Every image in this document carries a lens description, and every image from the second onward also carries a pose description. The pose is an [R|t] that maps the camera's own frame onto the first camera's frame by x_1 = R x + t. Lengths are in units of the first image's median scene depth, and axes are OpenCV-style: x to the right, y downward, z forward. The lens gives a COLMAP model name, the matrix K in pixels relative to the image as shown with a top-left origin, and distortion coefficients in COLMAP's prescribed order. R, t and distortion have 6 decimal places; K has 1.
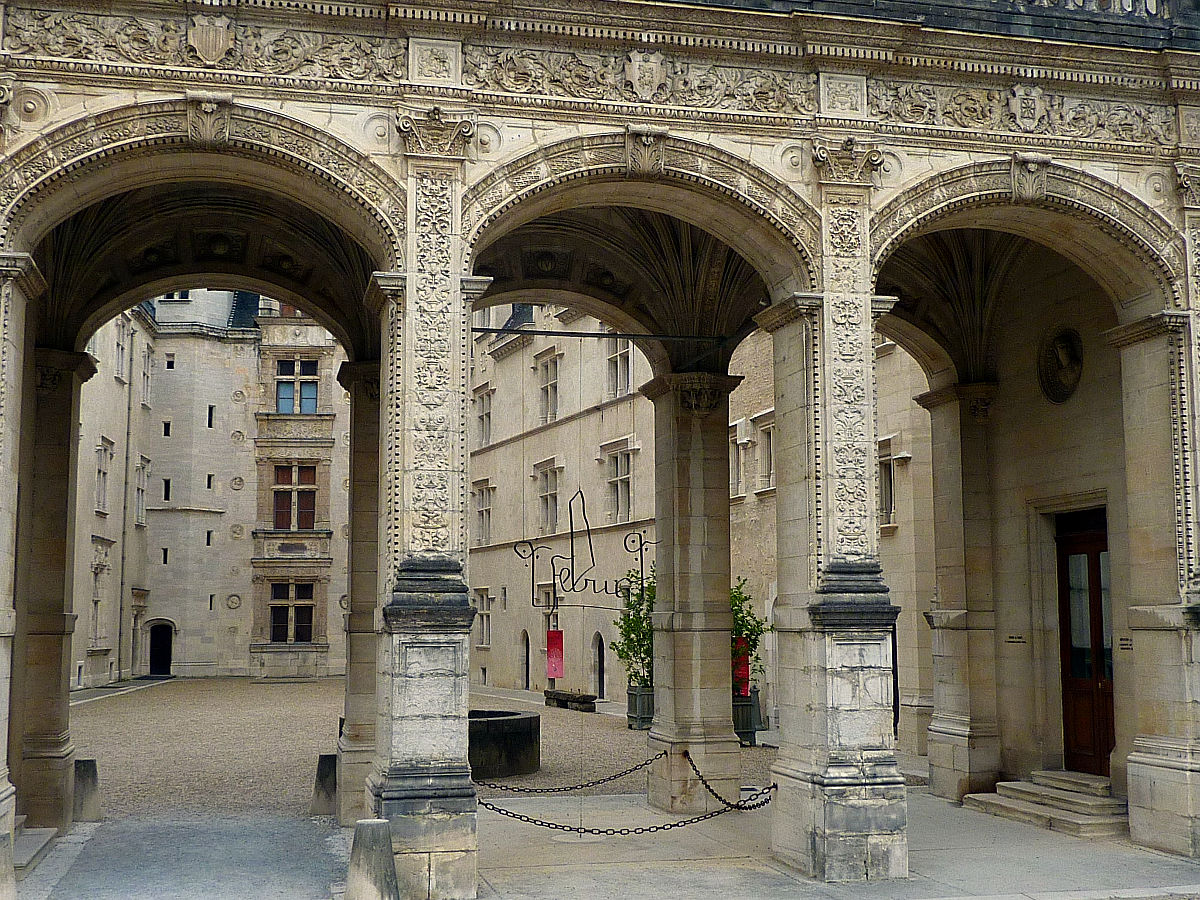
lens RADIAL K [[1460.9, 0, 600.2], [0, 1460.9, 446.3], [0, 0, 1]] dist [0.083202, 0.000000]
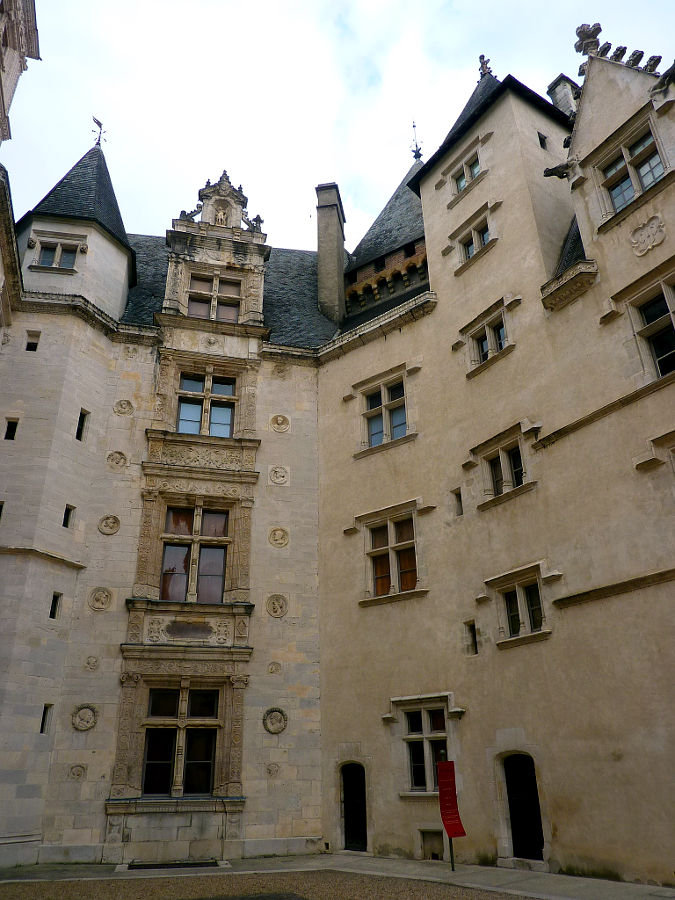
lens RADIAL K [[678.0, 0, 334.9], [0, 678.0, 451.9], [0, 0, 1]] dist [-0.006574, -0.025321]
pose [[0.981436, 0.072925, 0.177386, -0.188298], [-0.011305, 0.945280, -0.326065, 0.083657], [-0.191458, 0.318006, 0.928556, 0.636725]]
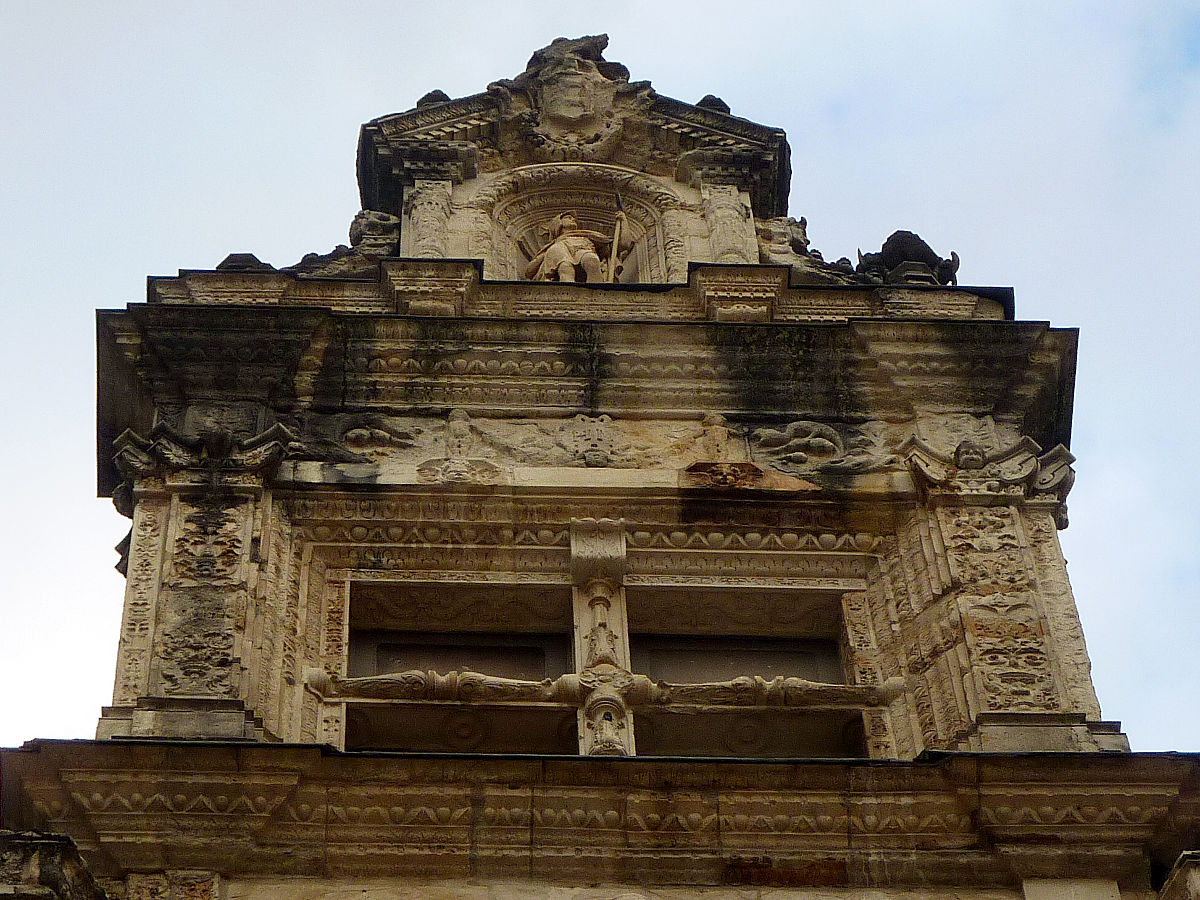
lens RADIAL K [[5003.1, 0, 599.8], [0, 5003.1, 450.1], [0, 0, 1]] dist [-0.058594, 0.000000]
pose [[0.999085, -0.041456, 0.010536, -0.195222], [0.030759, 0.525126, -0.850468, 0.104047], [0.029724, 0.850014, 0.525921, 0.799821]]
